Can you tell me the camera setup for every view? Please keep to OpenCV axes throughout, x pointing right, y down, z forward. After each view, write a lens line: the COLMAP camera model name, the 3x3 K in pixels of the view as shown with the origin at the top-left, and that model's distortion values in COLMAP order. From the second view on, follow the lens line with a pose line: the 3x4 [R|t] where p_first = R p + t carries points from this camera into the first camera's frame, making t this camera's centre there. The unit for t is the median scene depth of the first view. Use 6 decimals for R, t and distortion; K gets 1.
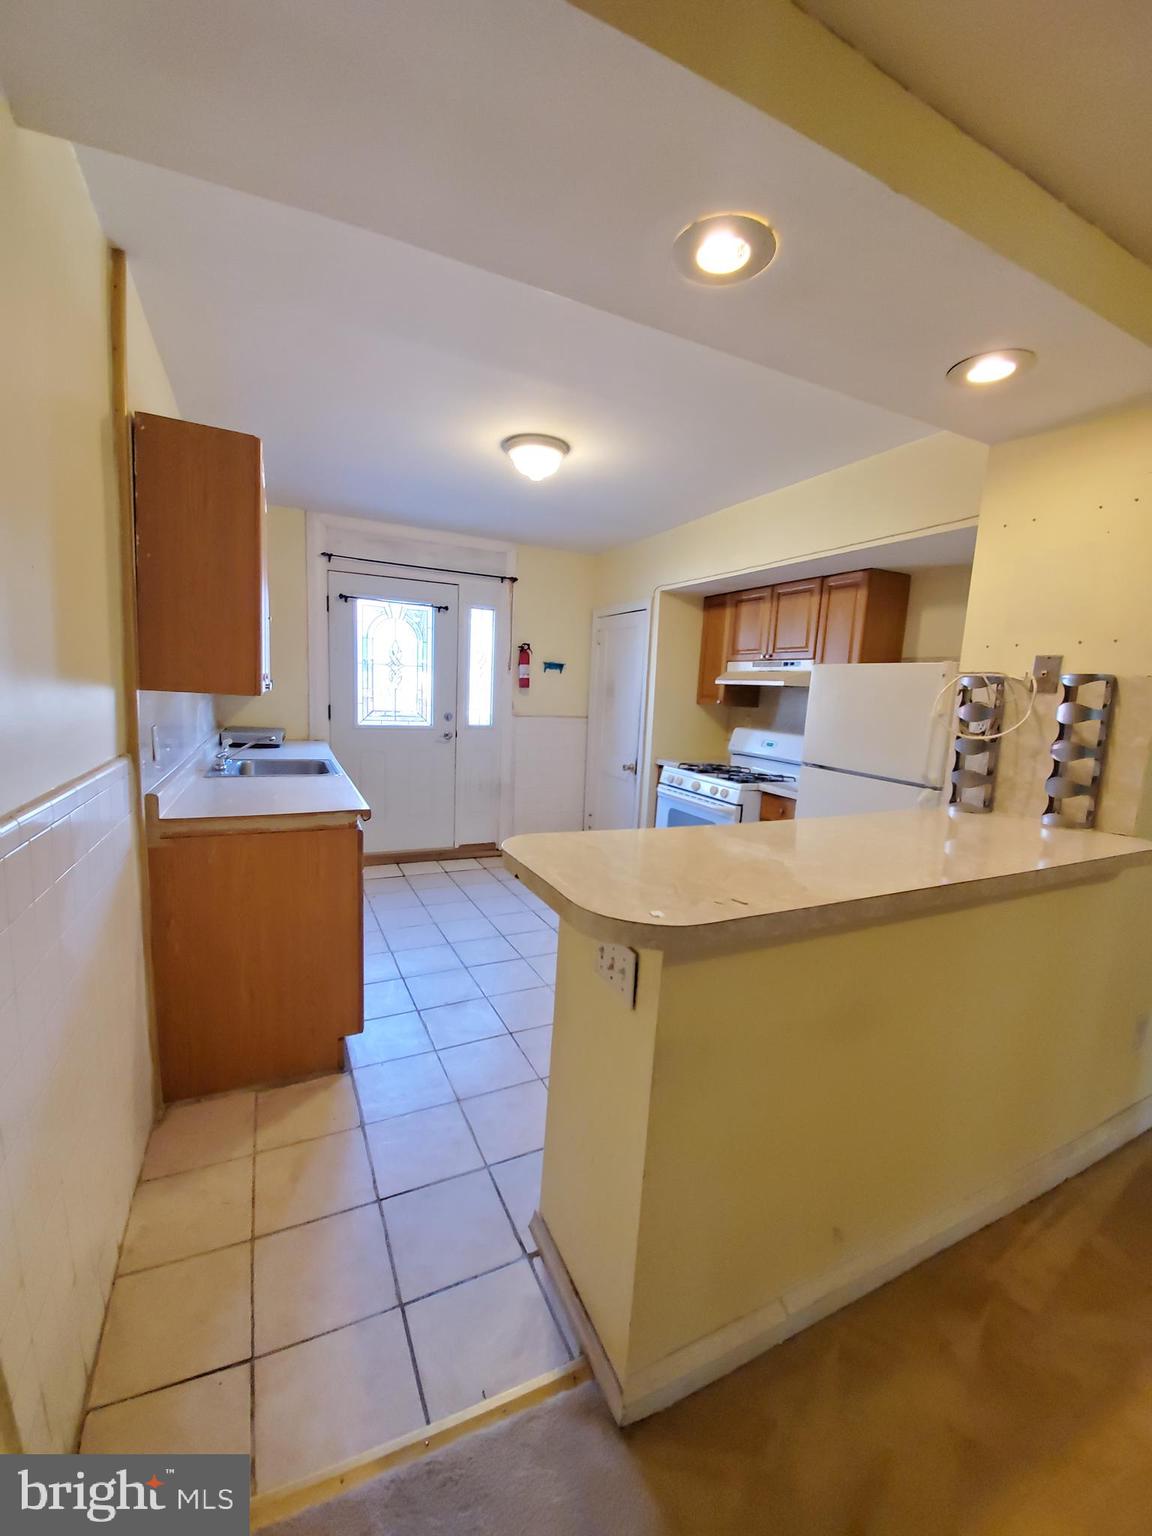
lens RADIAL K [[620.6, 0, 576.8], [0, 620.6, 775.6], [0, 0, 1]] dist [0.009751, -0.000343]
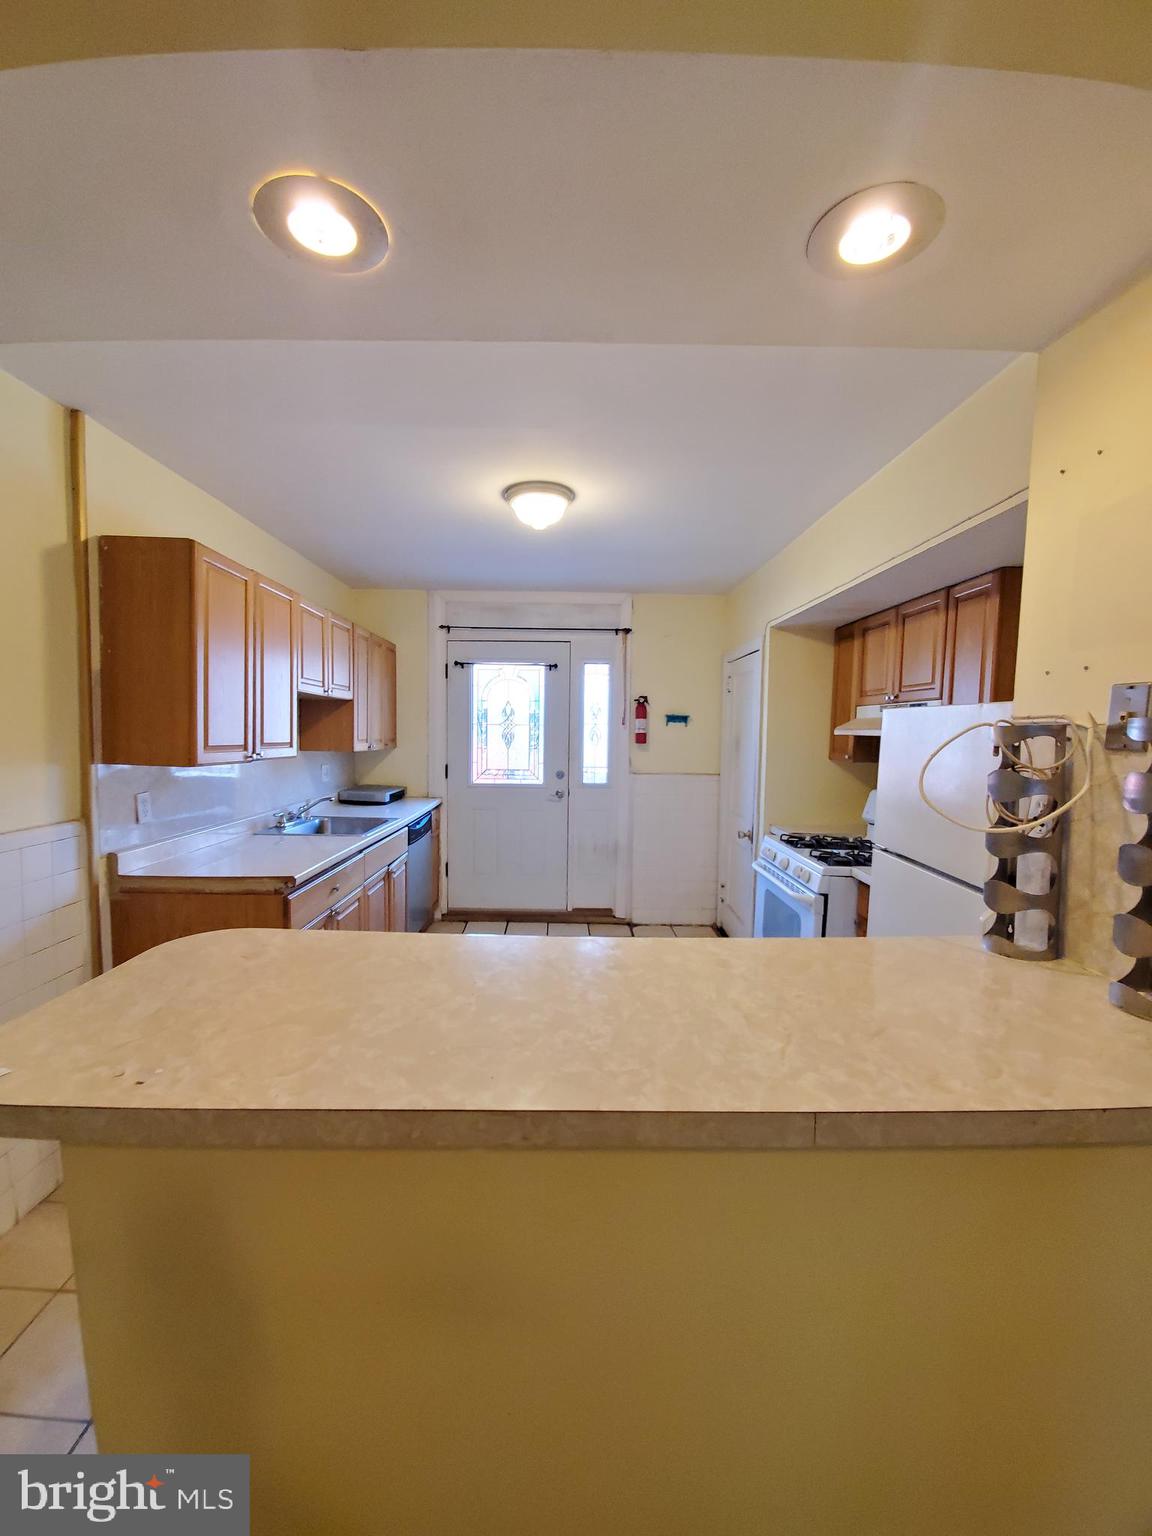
lens RADIAL K [[620.6, 0, 574.3], [0, 620.6, 772.1], [0, 0, 1]] dist [0.009751, -0.000343]
pose [[0.901704, -0.002548, -0.432346, 0.269309], [-0.034087, 0.996451, -0.076965, -0.027649], [0.431008, 0.084136, 0.898417, 0.148058]]
